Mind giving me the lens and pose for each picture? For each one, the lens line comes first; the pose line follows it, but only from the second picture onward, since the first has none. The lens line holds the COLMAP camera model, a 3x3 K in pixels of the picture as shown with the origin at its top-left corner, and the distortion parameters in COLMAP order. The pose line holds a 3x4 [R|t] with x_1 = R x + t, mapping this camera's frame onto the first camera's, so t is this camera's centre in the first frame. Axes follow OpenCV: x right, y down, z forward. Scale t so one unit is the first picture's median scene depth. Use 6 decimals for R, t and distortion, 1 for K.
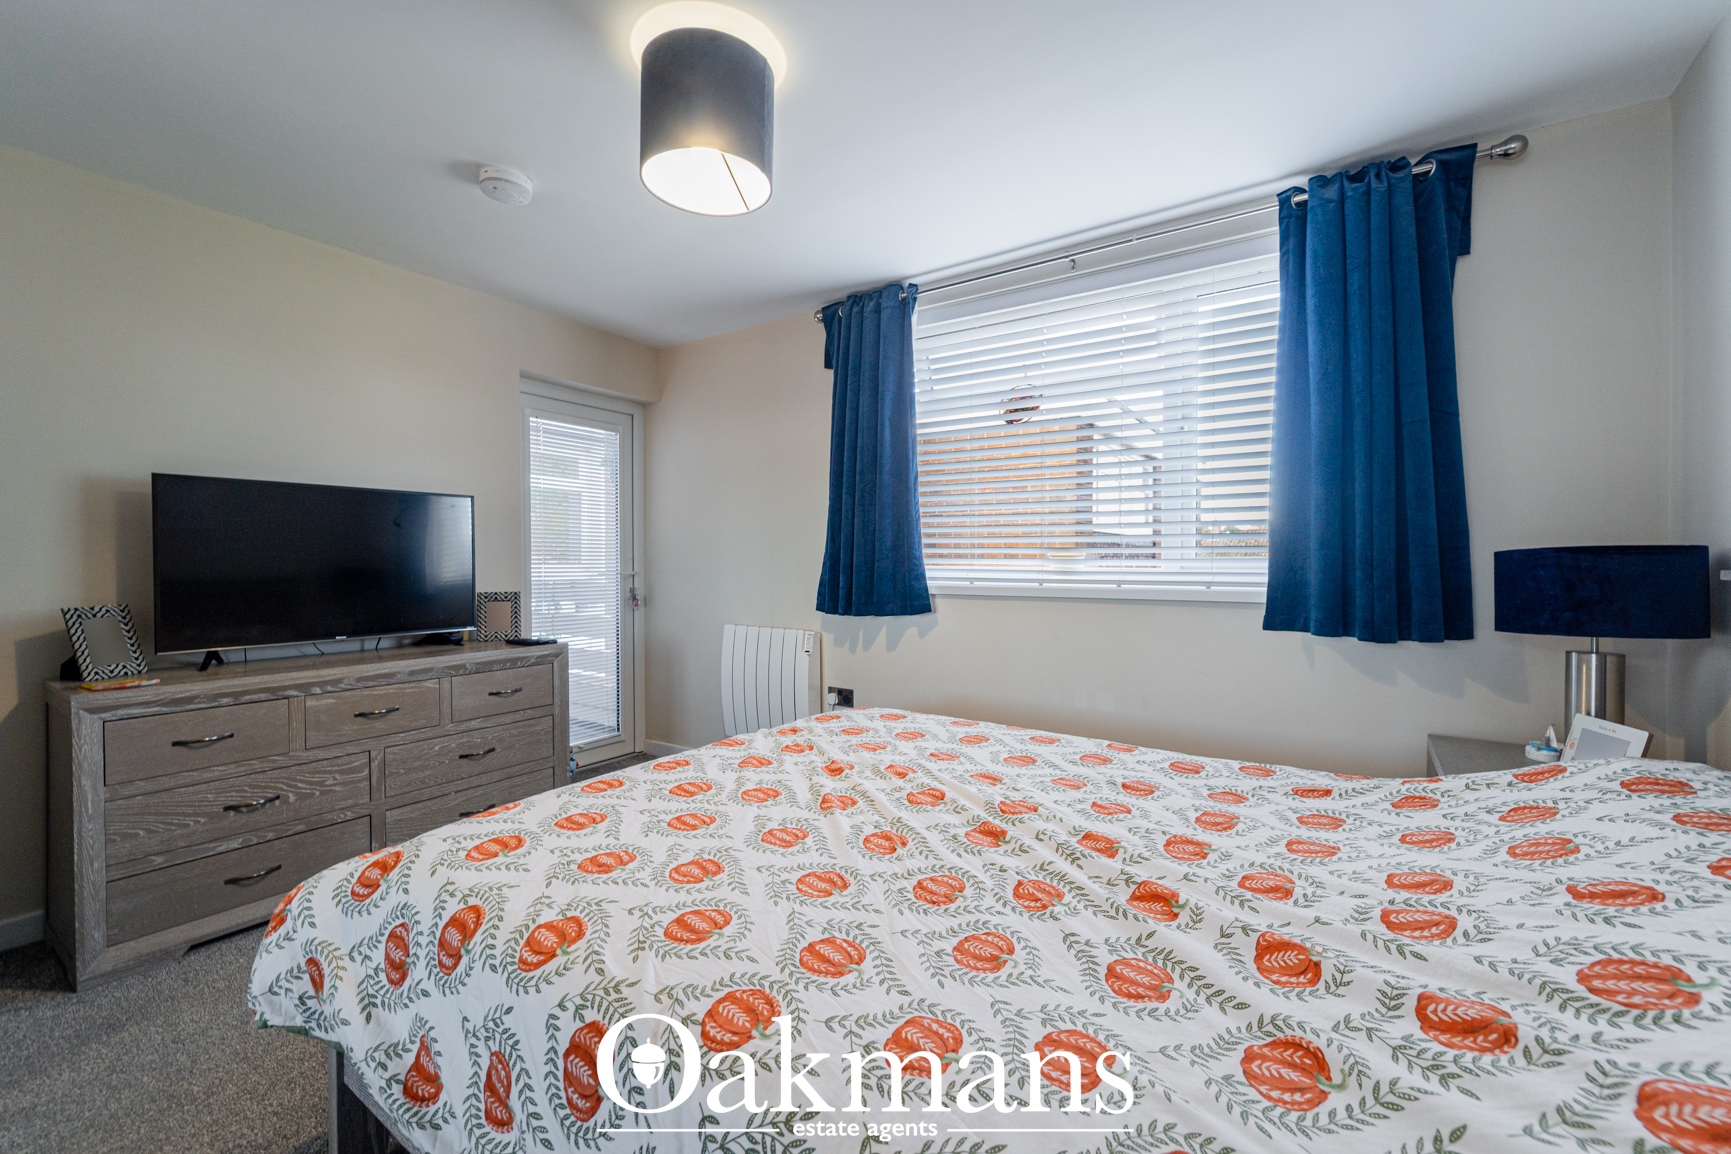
lens RADIAL K [[691.6, 0, 865.4], [0, 691.6, 574.2], [0, 0, 1]] dist [-0.000571, -0.000120]
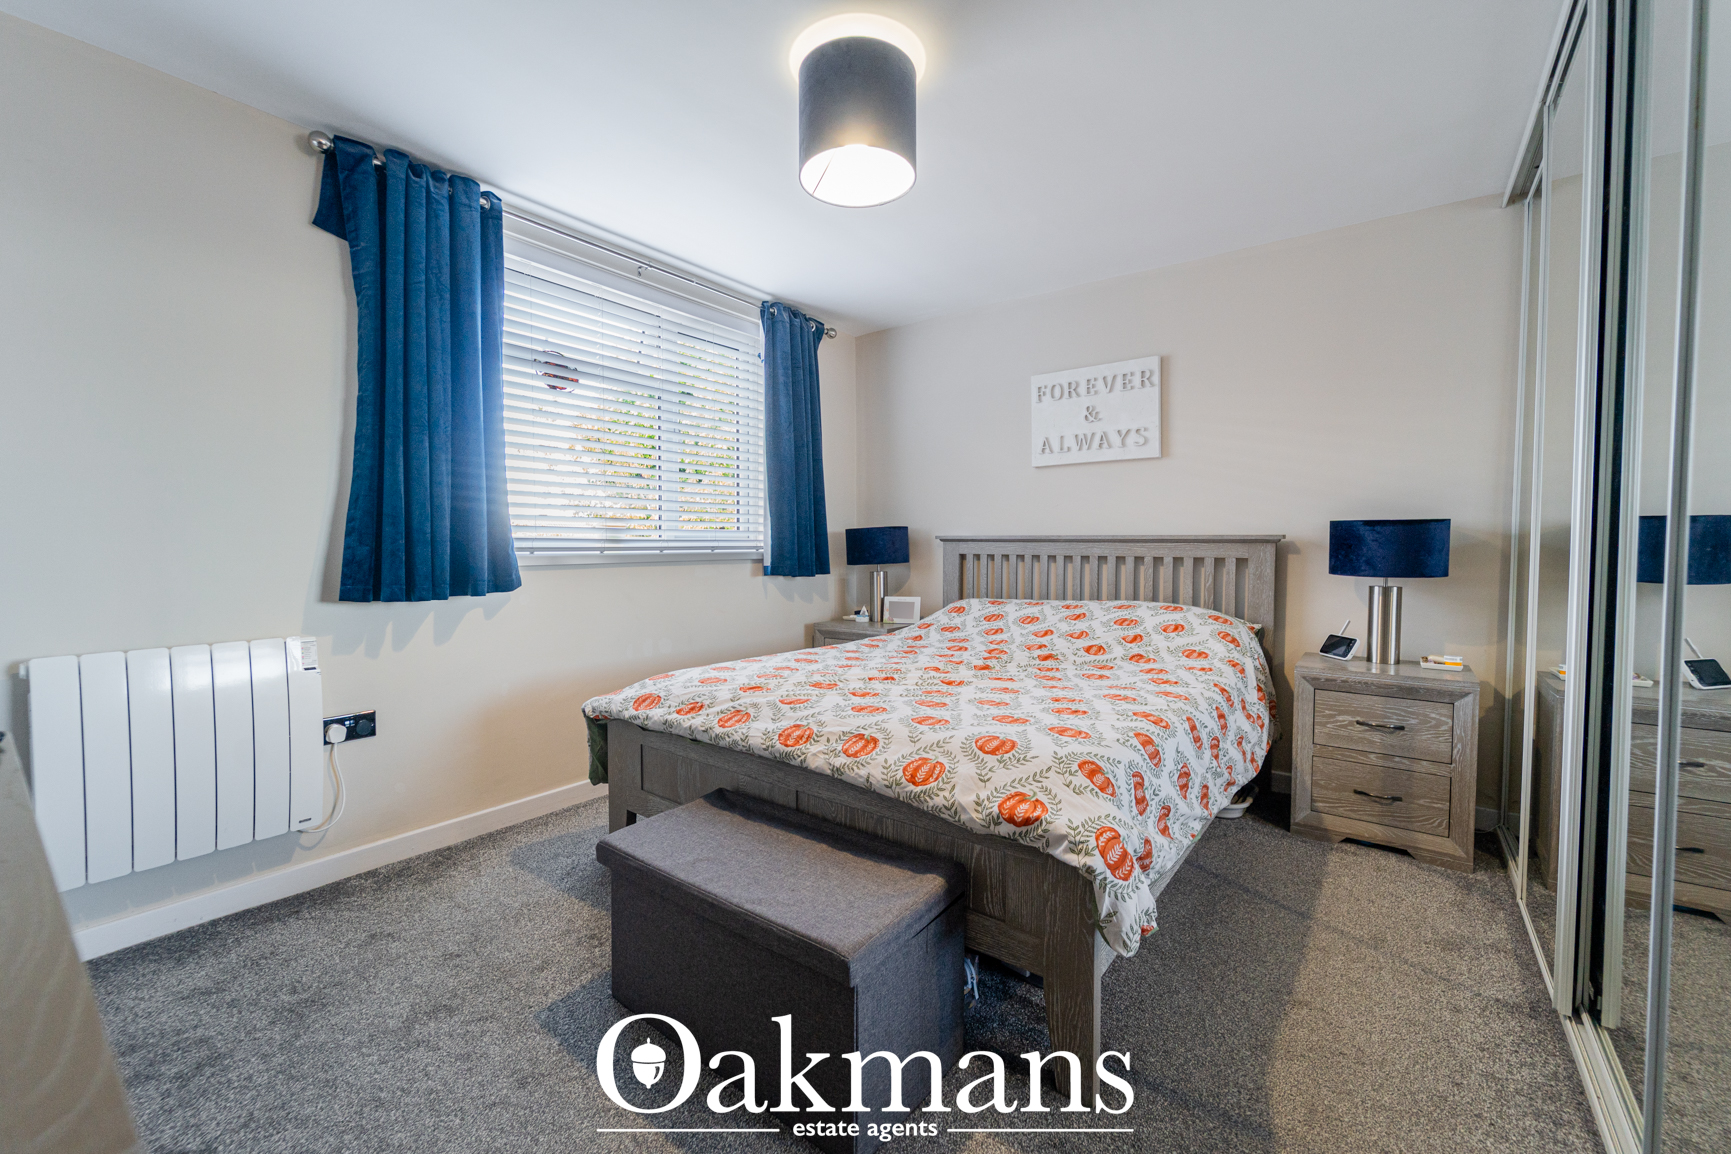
lens RADIAL K [[713.5, 0, 859.4], [0, 713.5, 567.9], [0, 0, 1]] dist [-0.001699, -0.000531]
pose [[0.066959, -0.033816, 0.997183, -0.821696], [0.016997, 0.999319, 0.032747, 0.009199], [-0.997611, 0.014757, 0.067488, 0.538507]]
